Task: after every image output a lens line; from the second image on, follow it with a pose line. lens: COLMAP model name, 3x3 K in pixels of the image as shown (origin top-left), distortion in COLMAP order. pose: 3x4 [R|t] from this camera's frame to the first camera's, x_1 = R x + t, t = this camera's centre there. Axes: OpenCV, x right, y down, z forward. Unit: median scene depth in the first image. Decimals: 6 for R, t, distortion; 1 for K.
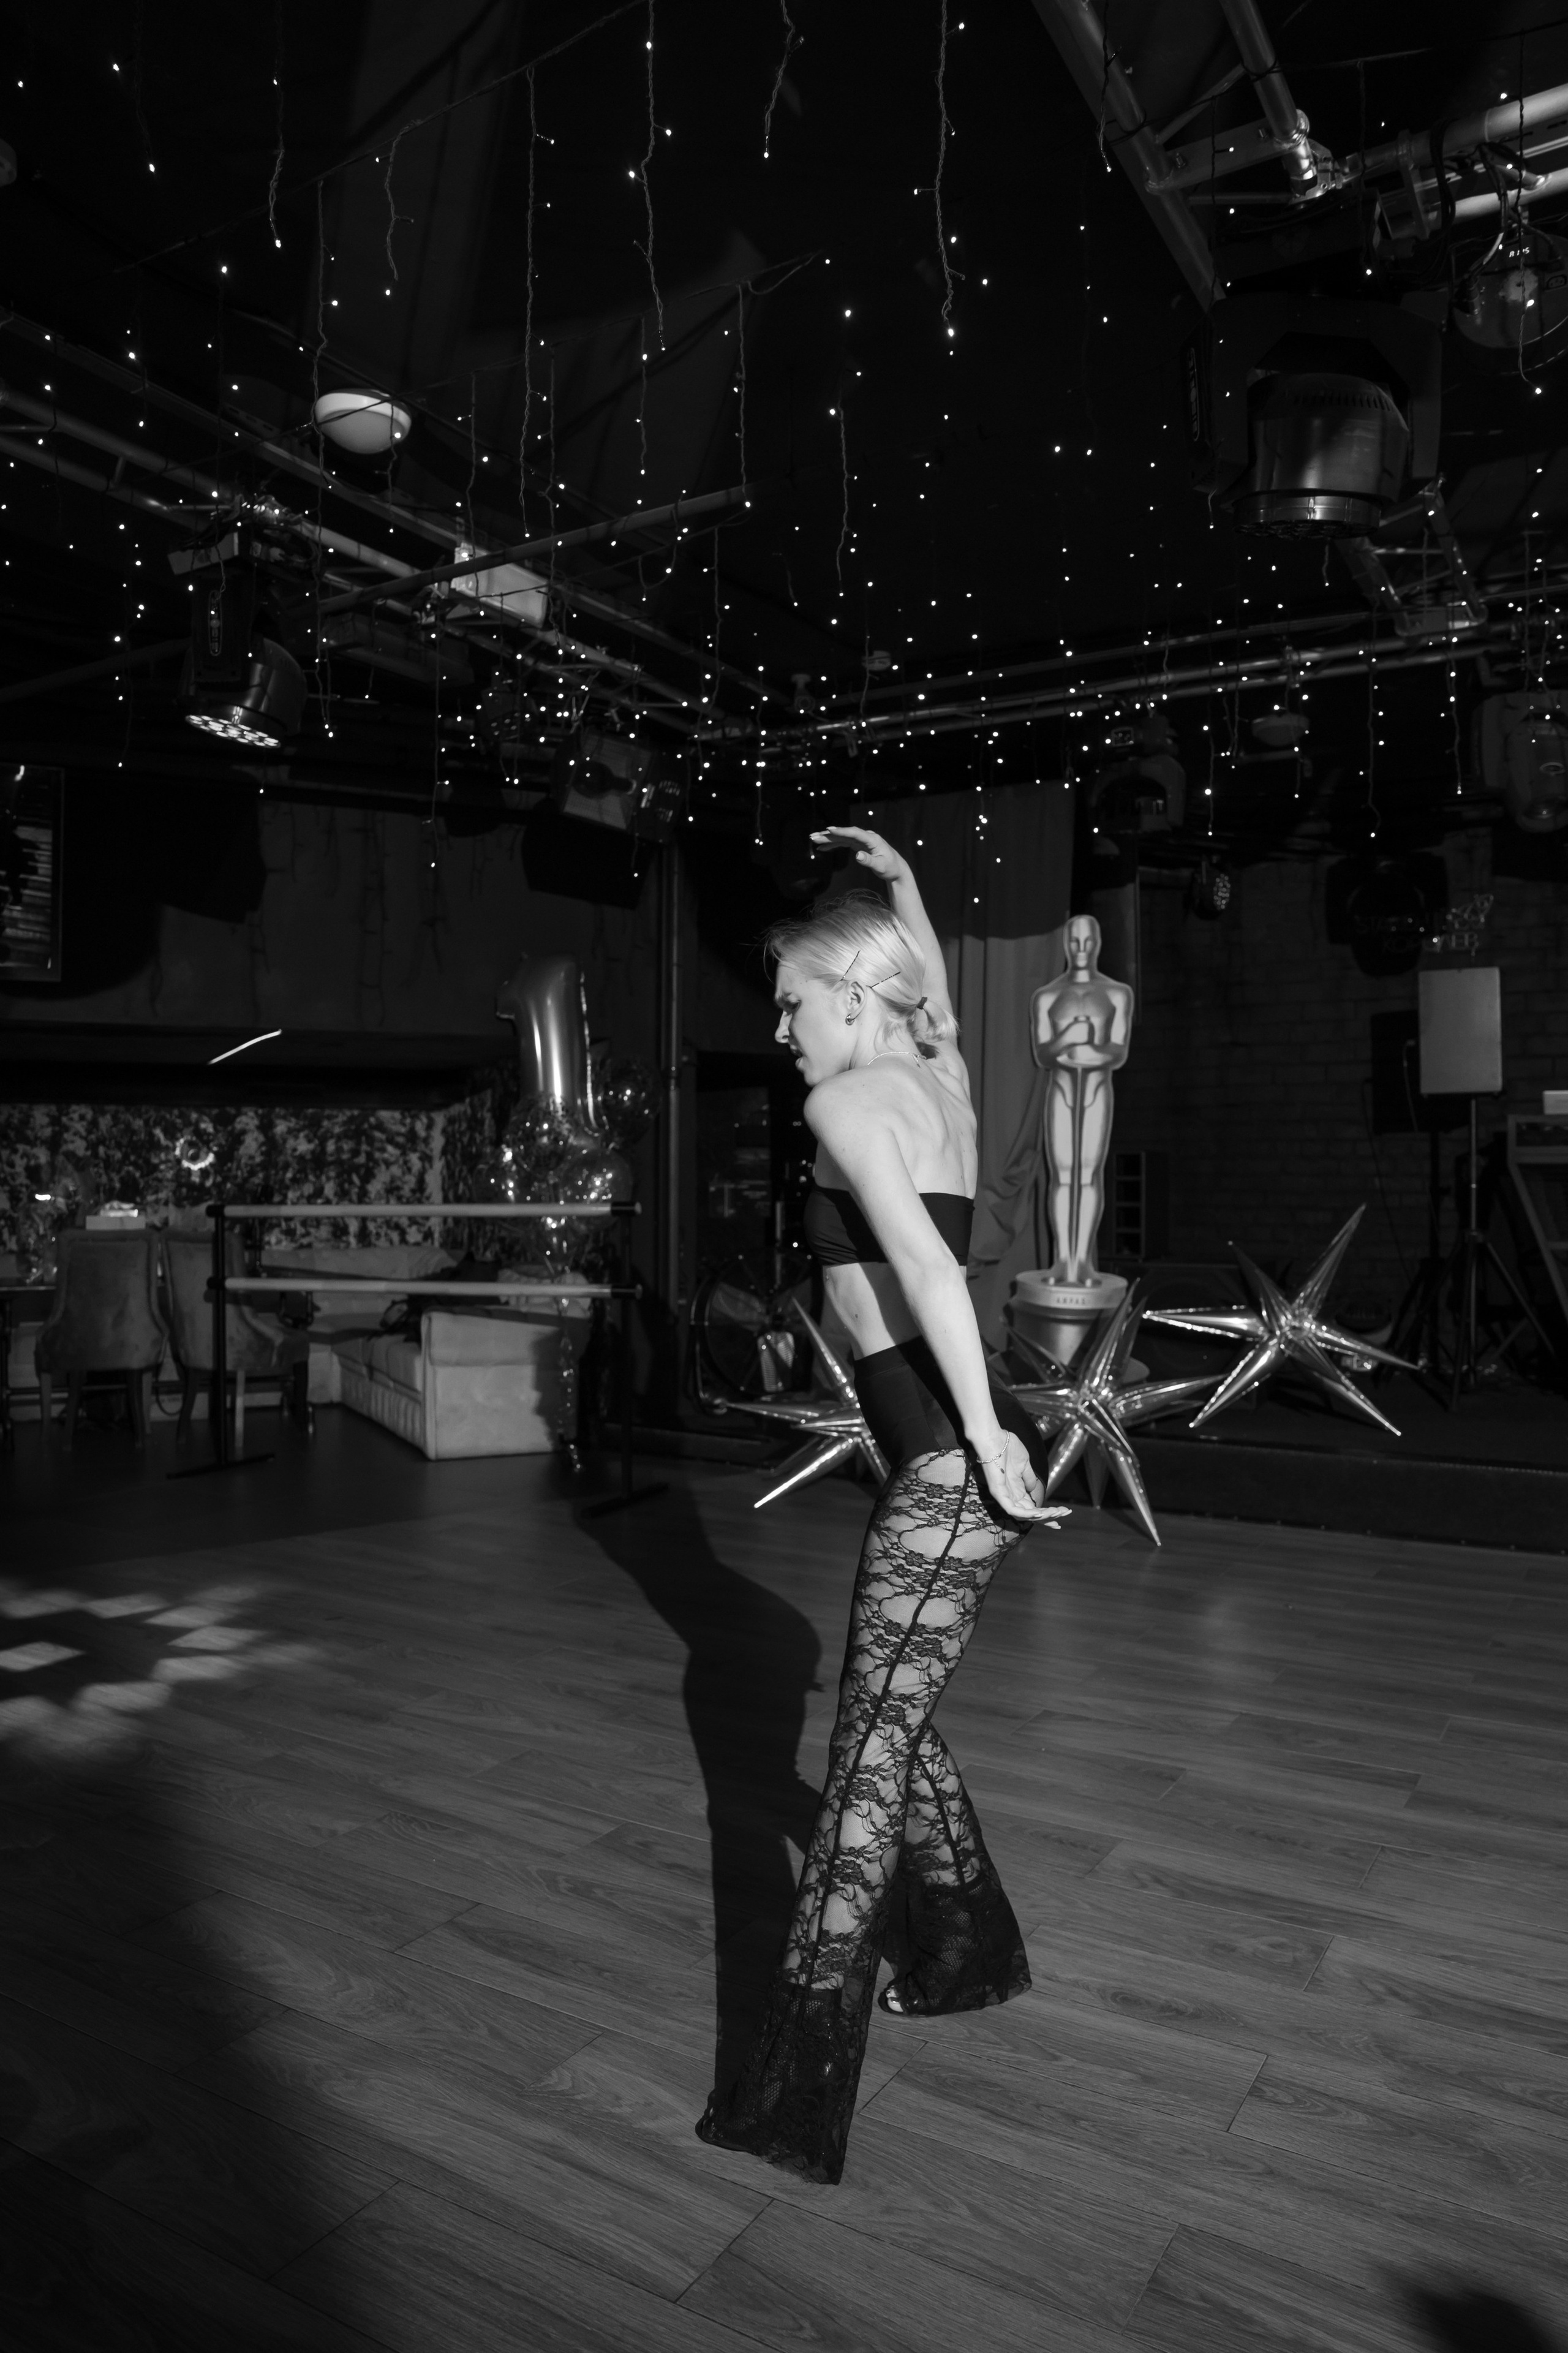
lens RADIAL K [[1601.8, 0, 775.7], [0, 1601.8, 1191.4], [0, 0, 1]] dist [-0.111561, 0.089131]
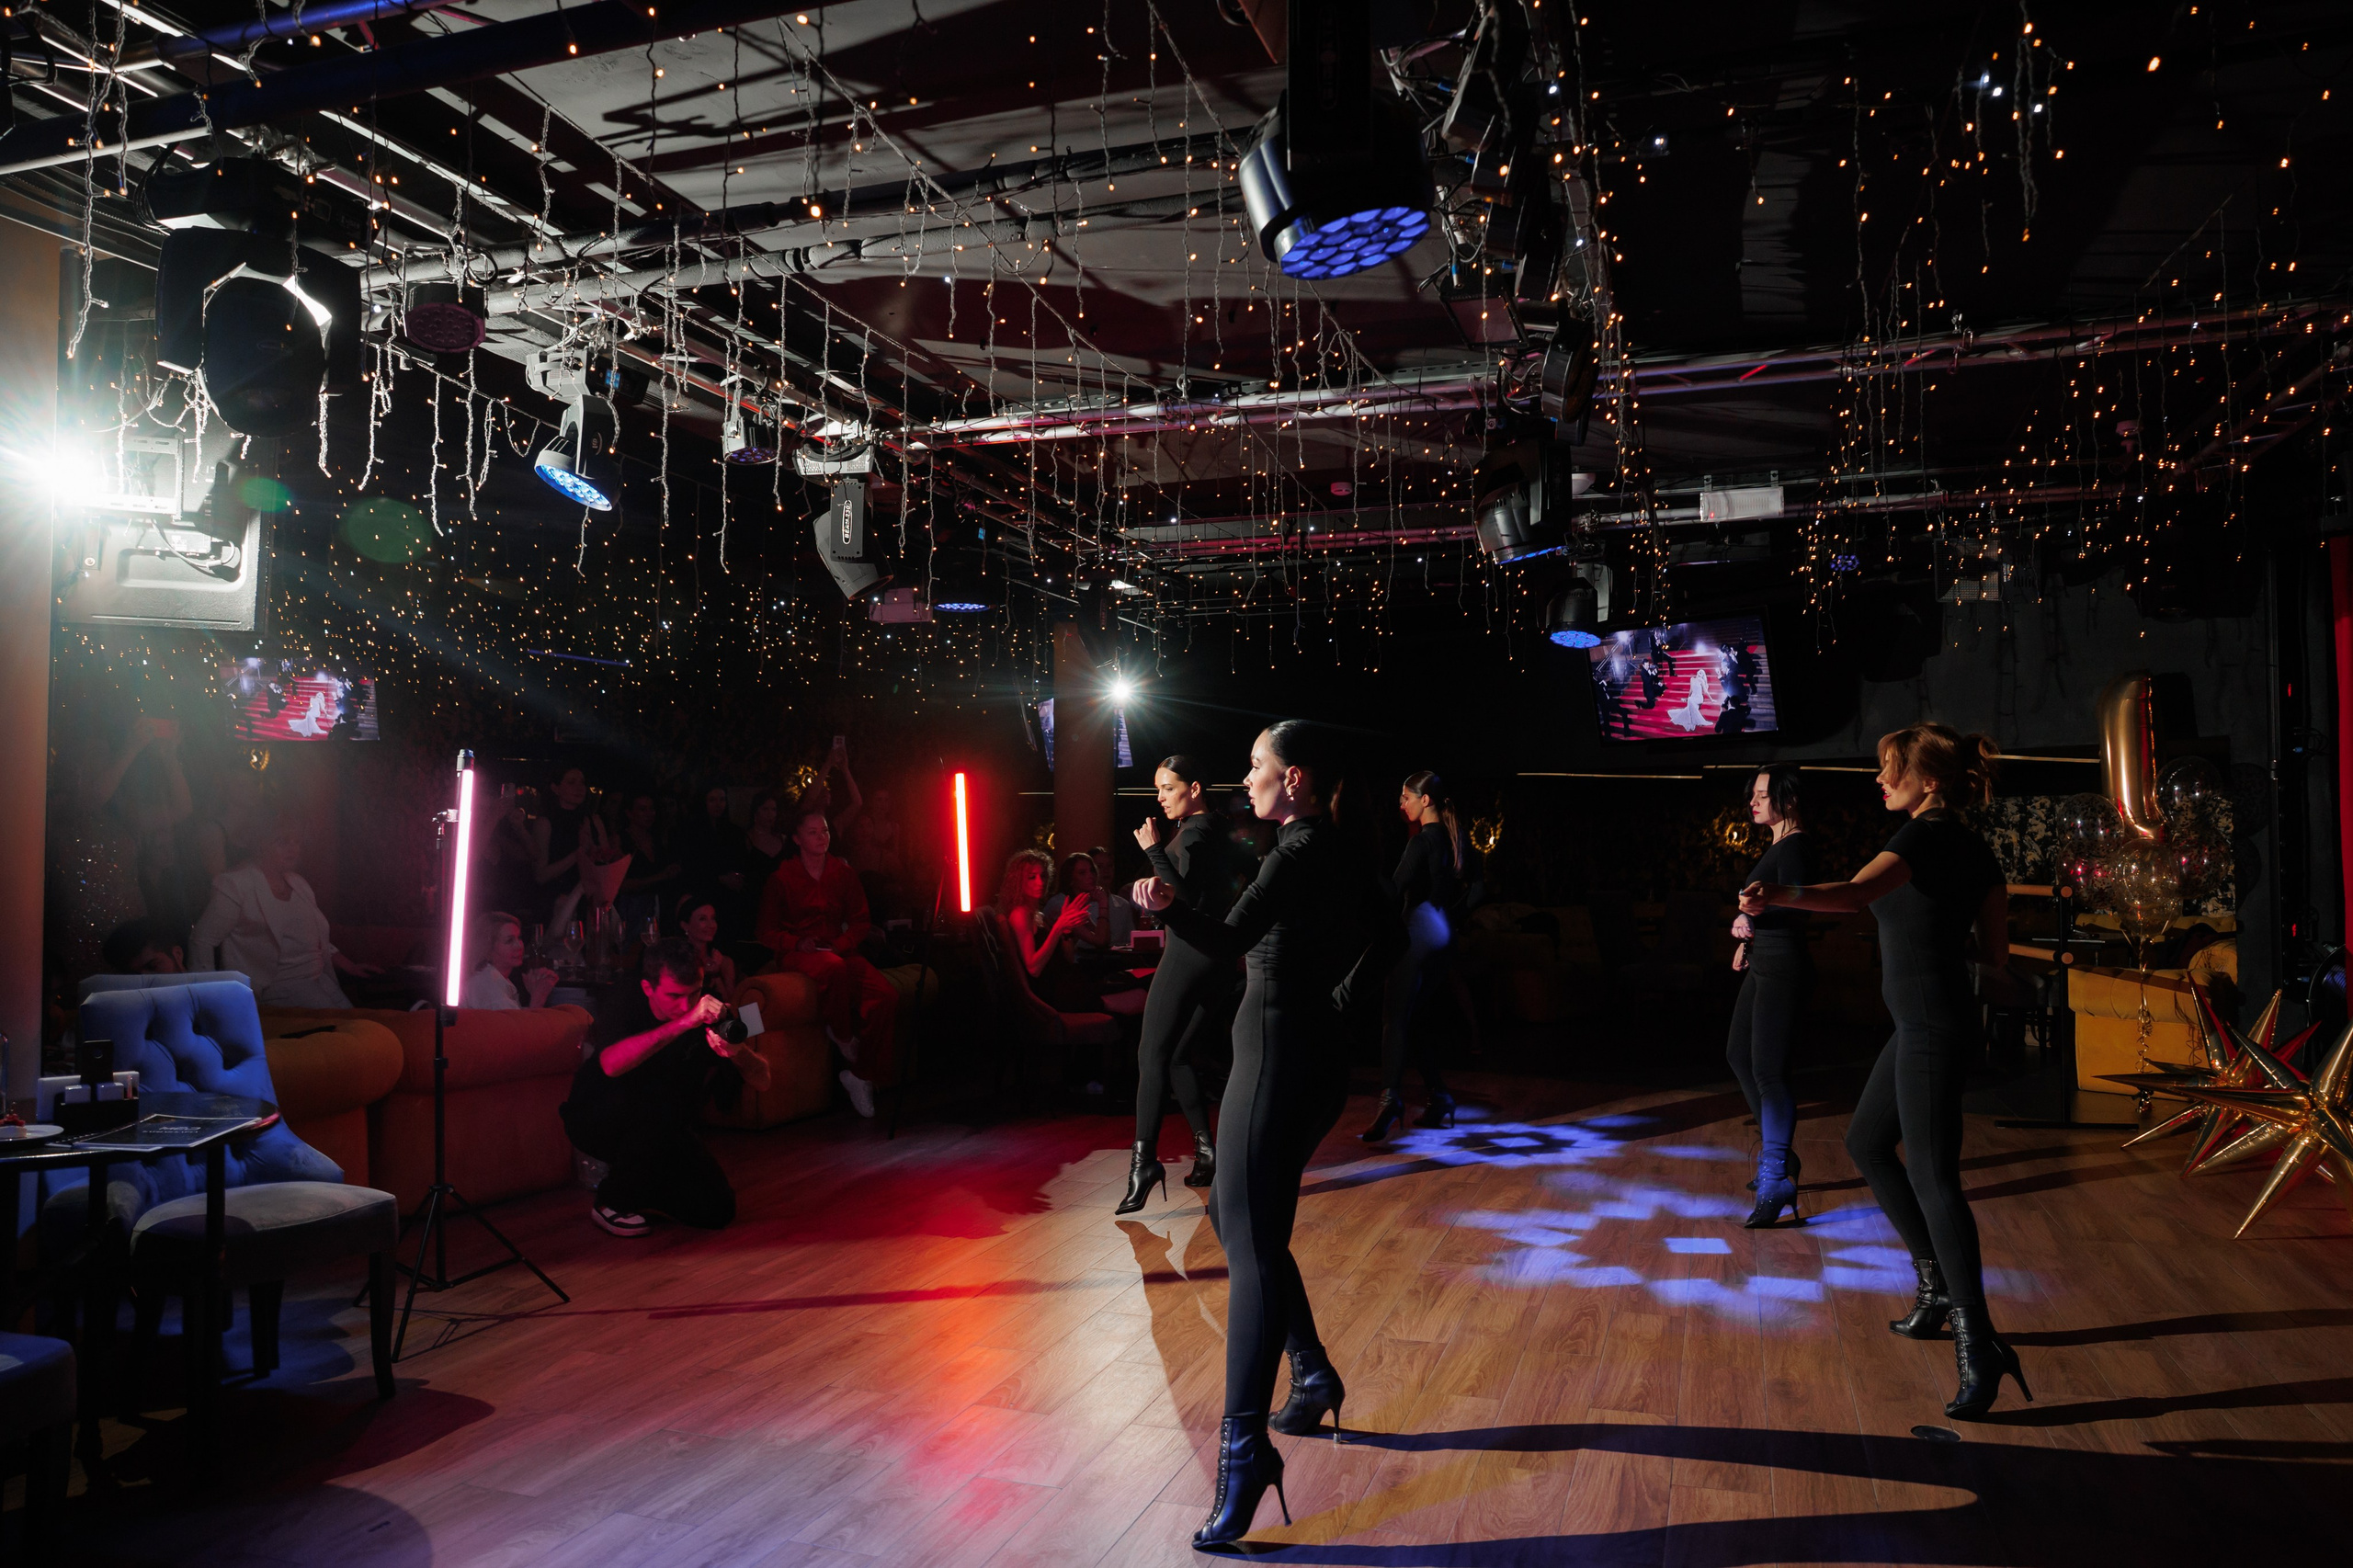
lens RADIAL K [[1601.9, 0, 1175.9], [0, 1601.9, 777.5], [0, 0, 1]] dist [-0.111561, 0.089131]
pose [[0.216987, -0.039930, -0.975357, 0.928411], [-0.000186, 0.999161, -0.040946, -0.028548], [0.976174, 0.009067, 0.216798, 0.061828]]
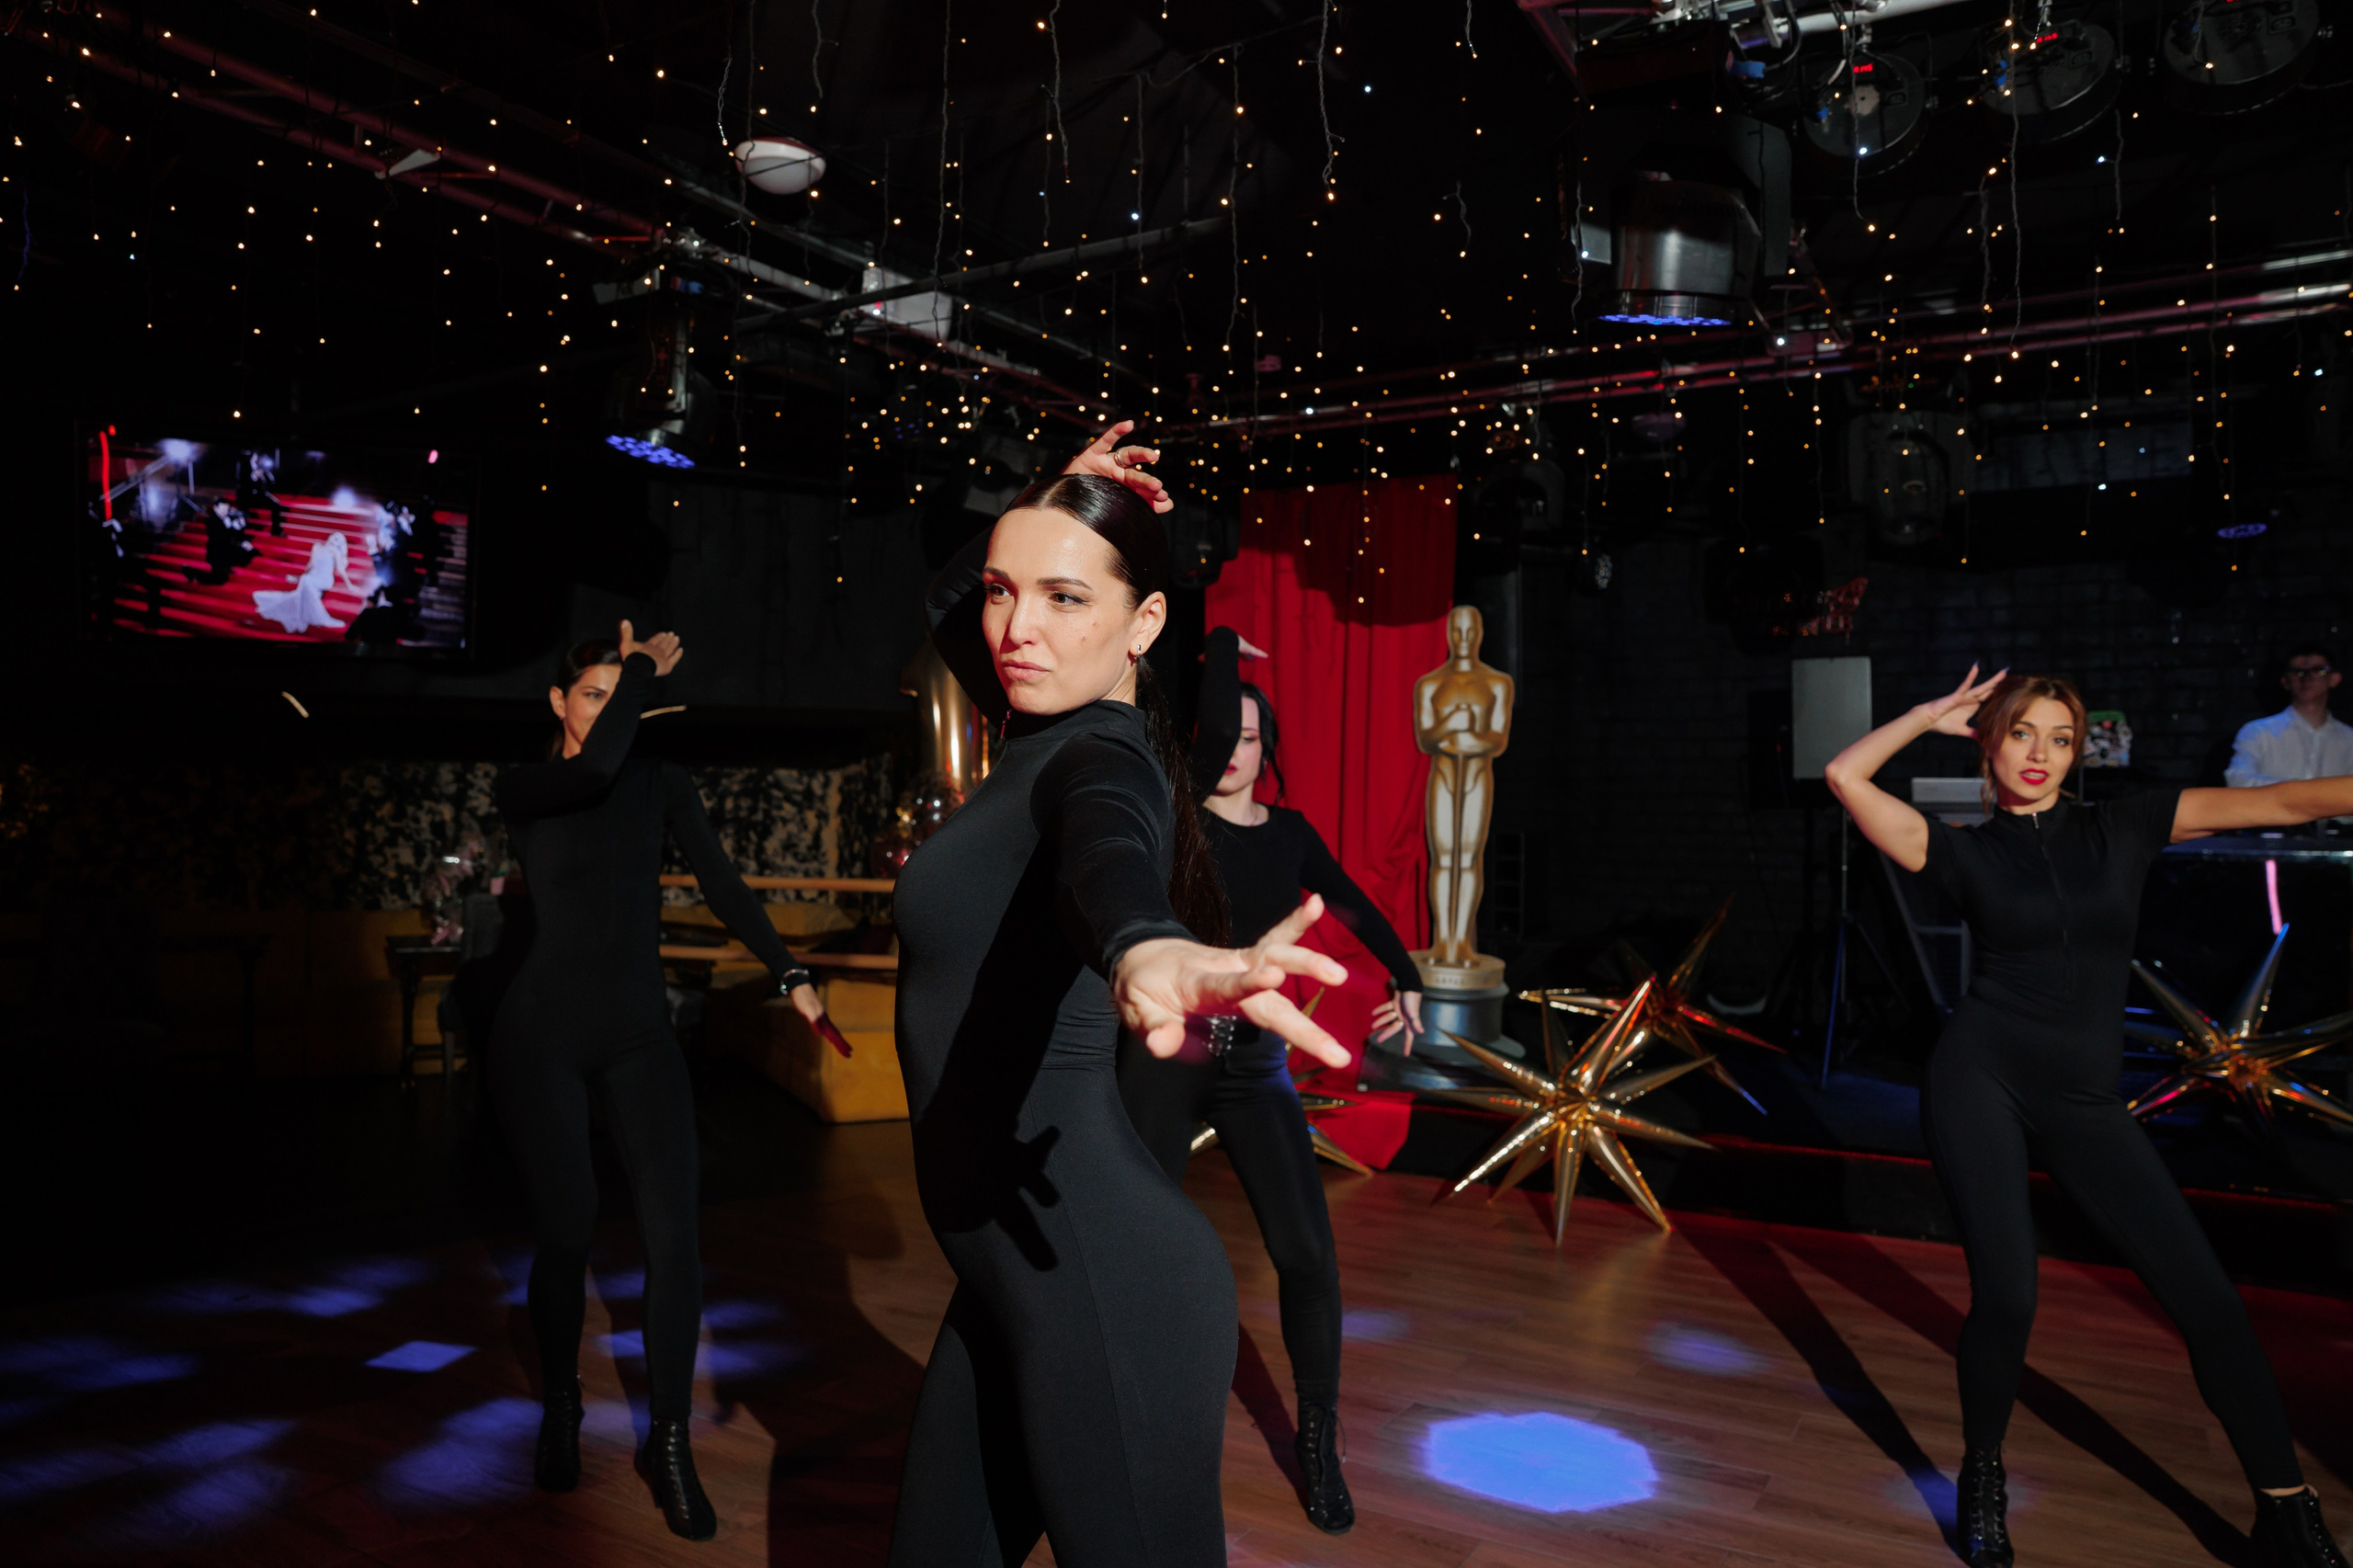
lens RADIAL K [[1601.9, 0, 1164.2], [0, 1601.9, 790.6], [0, 0, 1]] dist [-0.111561, 0.089131]
pose [[0.999942, 0.010759, -0.000915, 0.000216], [-0.010774, 0.999784, -0.017773, -0.033968], [0.000724, 0.017782, 0.999842, -0.030961]]
